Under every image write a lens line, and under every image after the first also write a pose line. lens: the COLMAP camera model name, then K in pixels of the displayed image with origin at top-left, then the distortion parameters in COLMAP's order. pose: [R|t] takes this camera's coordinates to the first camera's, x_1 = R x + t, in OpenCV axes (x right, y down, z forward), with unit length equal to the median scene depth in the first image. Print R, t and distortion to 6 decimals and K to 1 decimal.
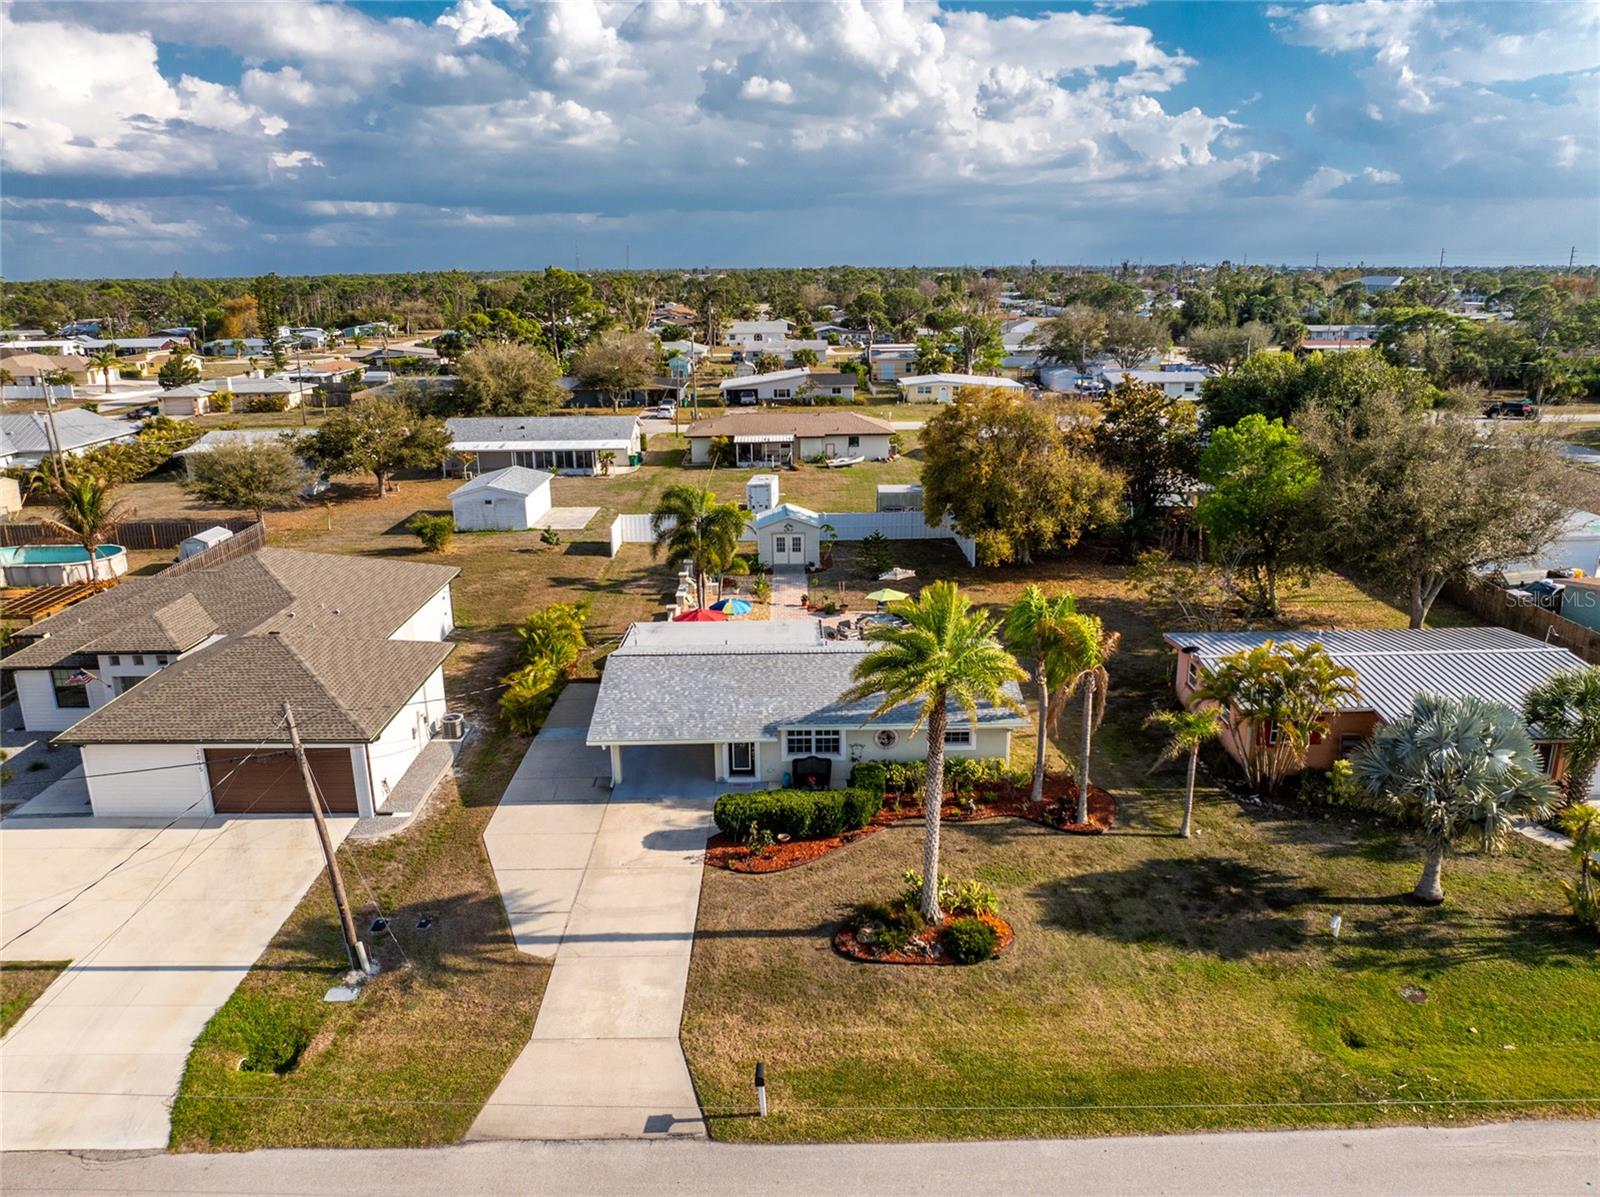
lens RADIAL K [[1099.0, 0, 810.7], [0, 1099.0, 591.1], [0, 0, 1]] dist [-0.038804, 0.004315]
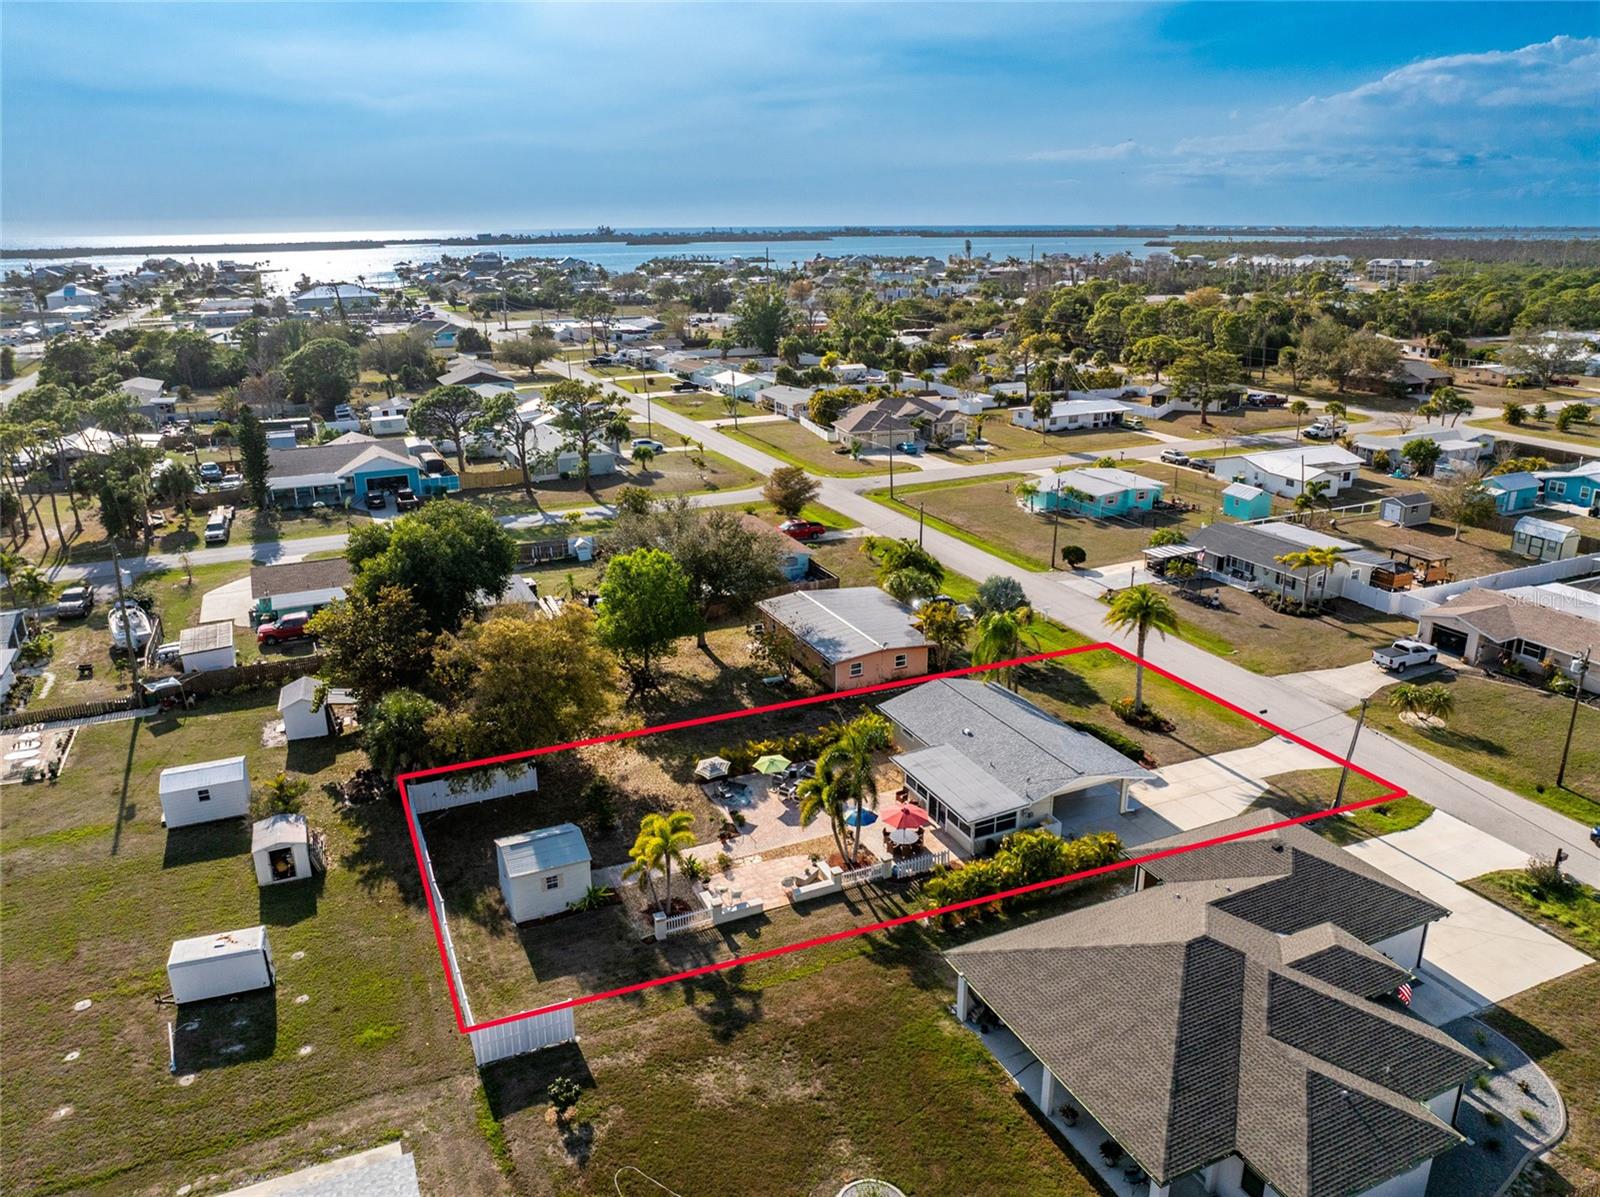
lens RADIAL K [[1112.8, 0, 802.5], [0, 1112.8, 596.7], [0, 0, 1]] dist [-0.035457, -0.003135]
pose [[-0.400026, -0.287434, 0.870265, -1.463969], [0.257755, 0.875940, 0.407788, -0.988570], [-0.879512, 0.387441, -0.276311, 1.952524]]
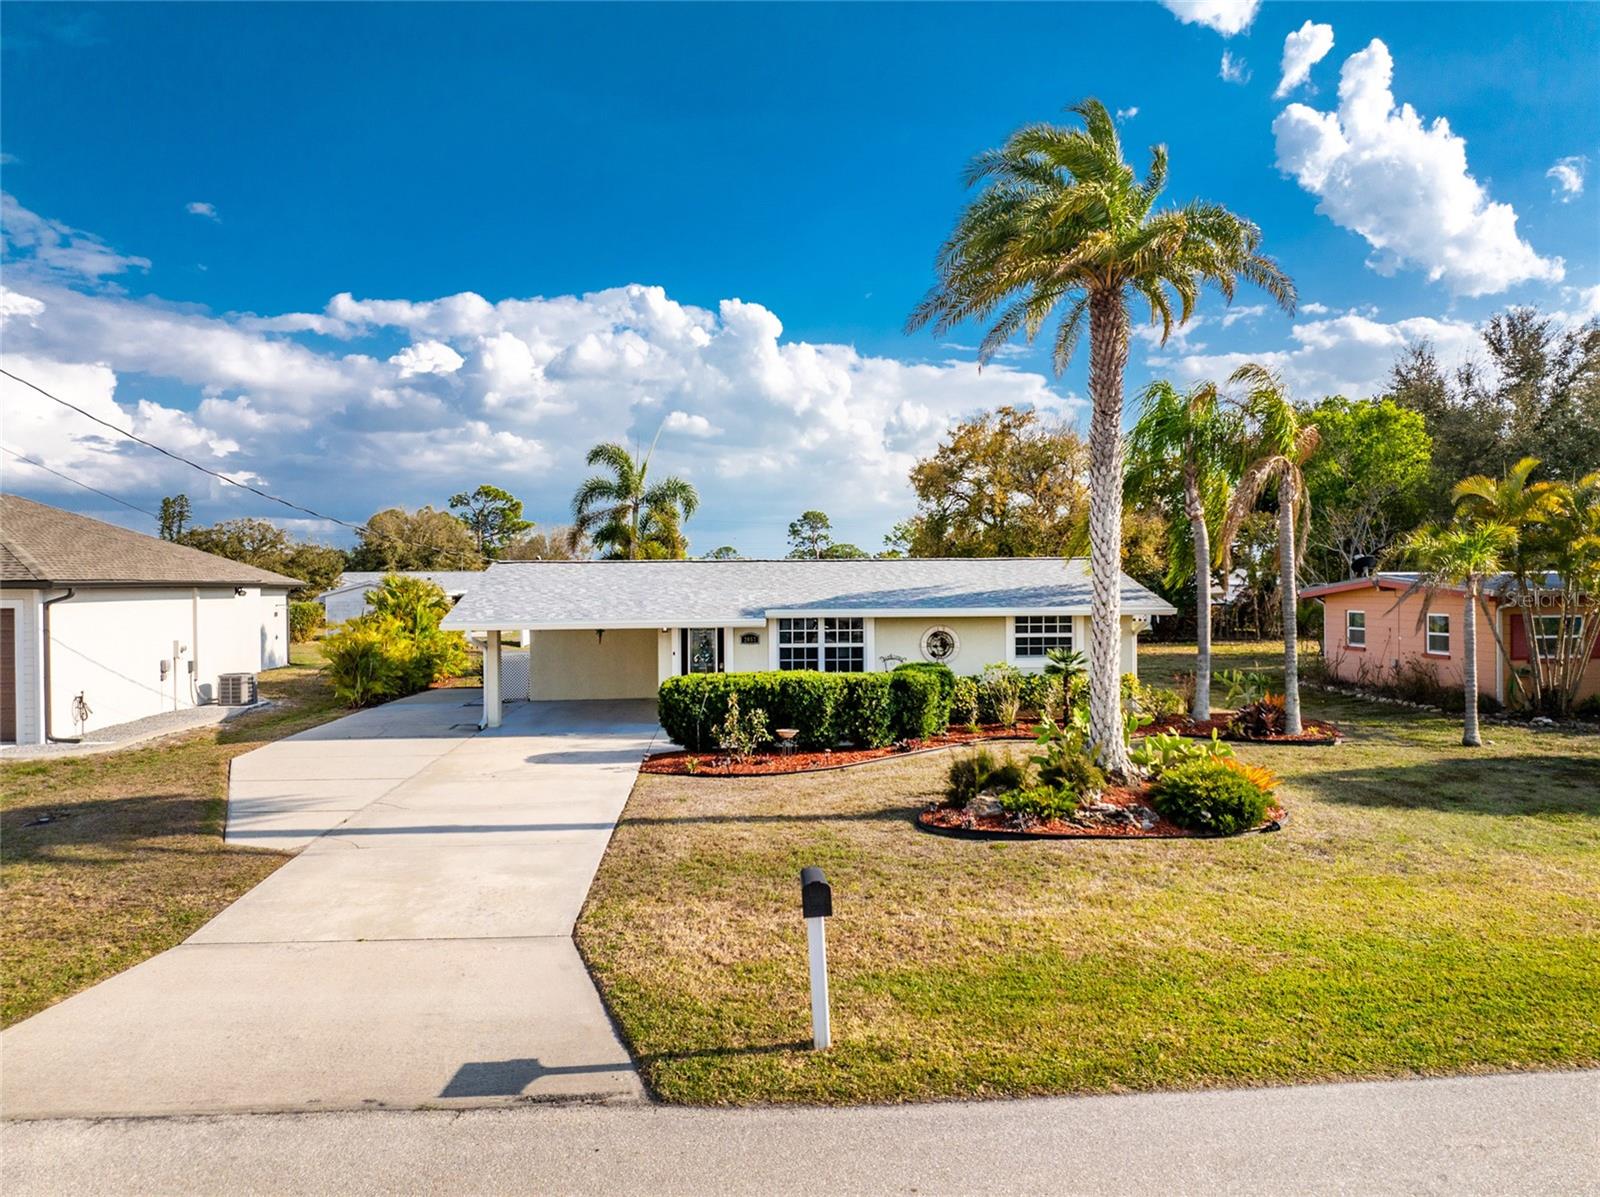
lens RADIAL K [[1112.8, 0, 802.5], [0, 1112.8, 596.7], [0, 0, 1]] dist [-0.035457, -0.003135]
pose [[0.998611, -0.006426, 0.052303, -0.044807], [0.019979, 0.964601, -0.262957, 0.300261], [-0.048762, 0.263637, 0.963389, 0.444027]]
